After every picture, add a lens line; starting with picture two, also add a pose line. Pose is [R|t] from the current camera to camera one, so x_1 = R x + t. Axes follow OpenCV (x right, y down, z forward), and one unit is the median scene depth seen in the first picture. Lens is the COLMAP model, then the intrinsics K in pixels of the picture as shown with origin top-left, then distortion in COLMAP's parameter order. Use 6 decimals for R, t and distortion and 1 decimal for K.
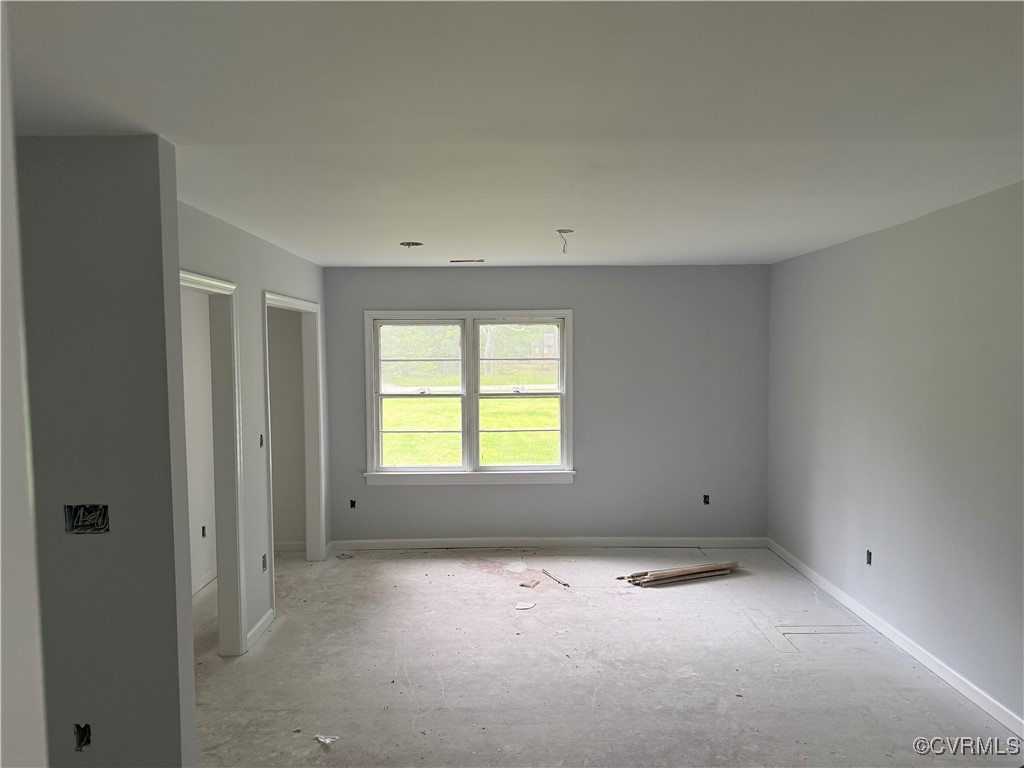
lens RADIAL K [[719.0, 0, 500.6], [0, 719.0, 371.7], [0, 0, 1]] dist [0.094094, -0.098704]
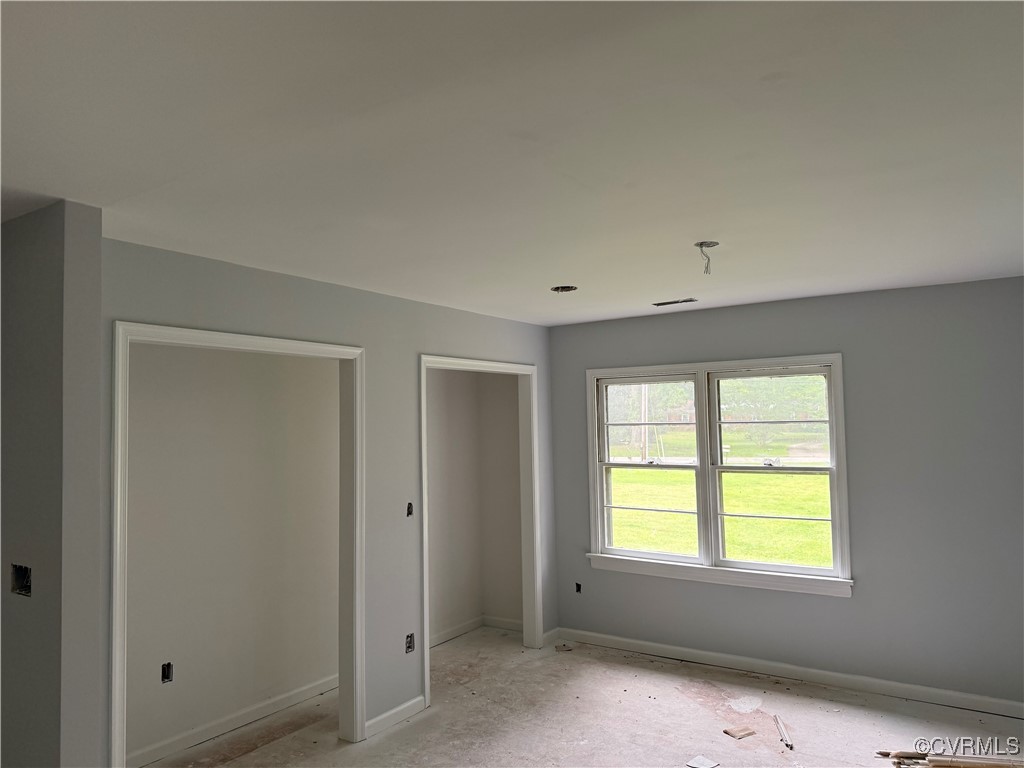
lens RADIAL K [[719.0, 0, 507.2], [0, 719.0, 380.8], [0, 0, 1]] dist [0.094094, -0.098704]
pose [[0.827349, -0.045016, -0.559881, 0.233232], [-0.000898, 0.996676, -0.081463, 0.002305], [0.561687, 0.067901, 0.824558, 0.205548]]
